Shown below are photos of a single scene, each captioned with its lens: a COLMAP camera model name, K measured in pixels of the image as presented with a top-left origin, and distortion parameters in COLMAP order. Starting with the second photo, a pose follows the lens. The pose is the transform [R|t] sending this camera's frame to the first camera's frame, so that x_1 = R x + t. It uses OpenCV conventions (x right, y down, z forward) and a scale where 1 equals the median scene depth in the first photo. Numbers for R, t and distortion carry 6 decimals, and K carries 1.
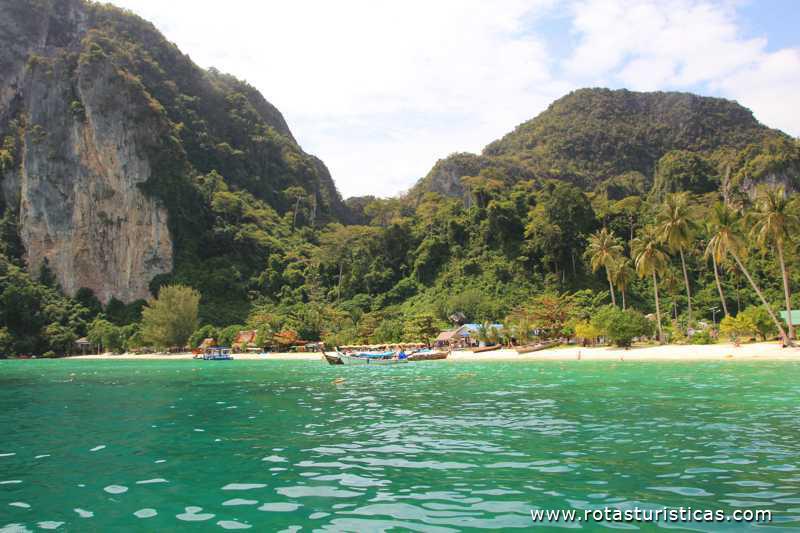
lens RADIAL K [[736.0, 0, 391.6], [0, 736.0, 254.4], [0, 0, 1]] dist [-0.045196, 0.000000]
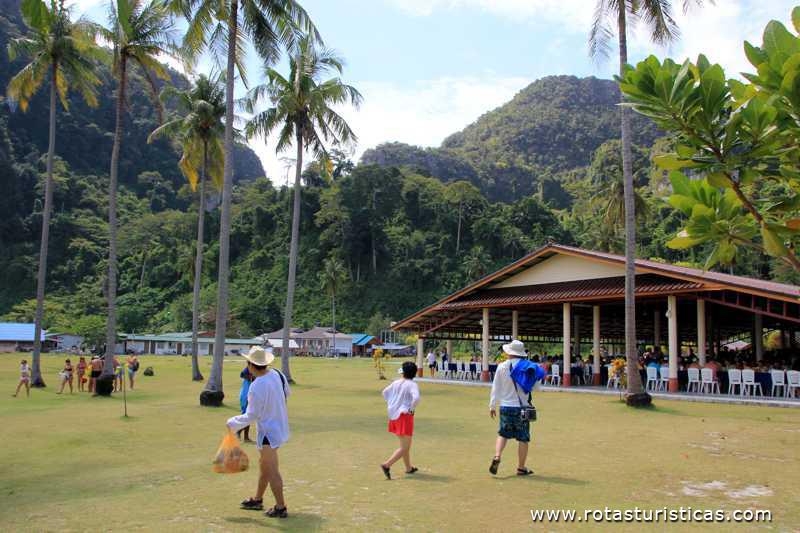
lens RADIAL K [[736.0, 0, 399.0], [0, 736.0, 263.4], [0, 0, 1]] dist [-0.045196, 0.000000]
pose [[0.995756, 0.028118, -0.087637, 0.174941], [-0.027507, 0.999588, 0.008169, 0.004980], [0.087830, -0.005724, 0.996119, 0.077965]]
